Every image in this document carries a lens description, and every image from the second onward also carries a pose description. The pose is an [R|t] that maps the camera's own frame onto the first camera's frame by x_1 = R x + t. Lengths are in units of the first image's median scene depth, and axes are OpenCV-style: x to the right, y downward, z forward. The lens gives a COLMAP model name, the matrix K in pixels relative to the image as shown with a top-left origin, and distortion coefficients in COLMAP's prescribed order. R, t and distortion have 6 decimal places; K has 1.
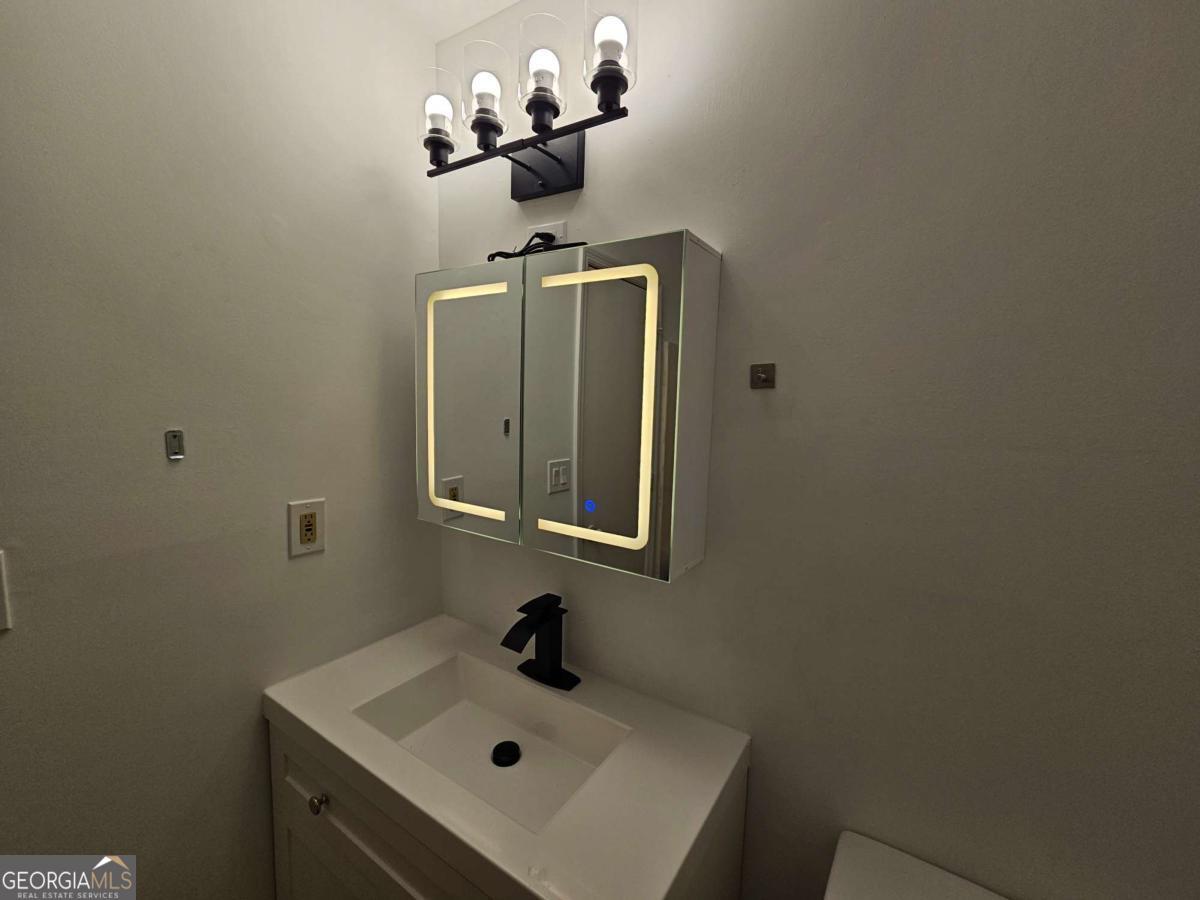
lens RADIAL K [[490.9, 0, 608.1], [0, 490.9, 447.7], [0, 0, 1]] dist [-0.000322, 0.000800]
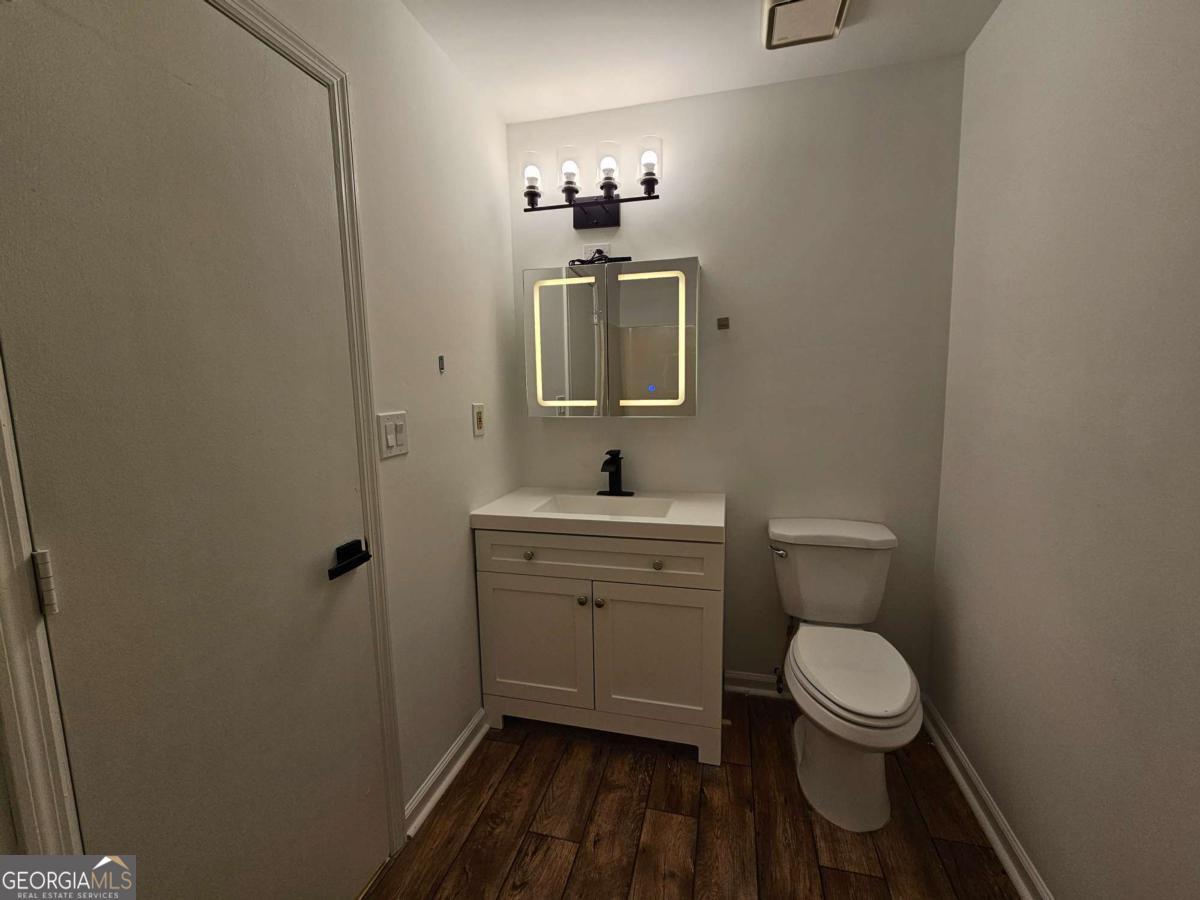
lens RADIAL K [[490.9, 0, 608.1], [0, 490.9, 447.7], [0, 0, 1]] dist [-0.000322, 0.000800]
pose [[0.944494, -0.084819, 0.317391, -0.766599], [0.079118, 0.996388, 0.030833, 0.251284], [-0.318860, -0.004010, 0.947793, -0.769676]]
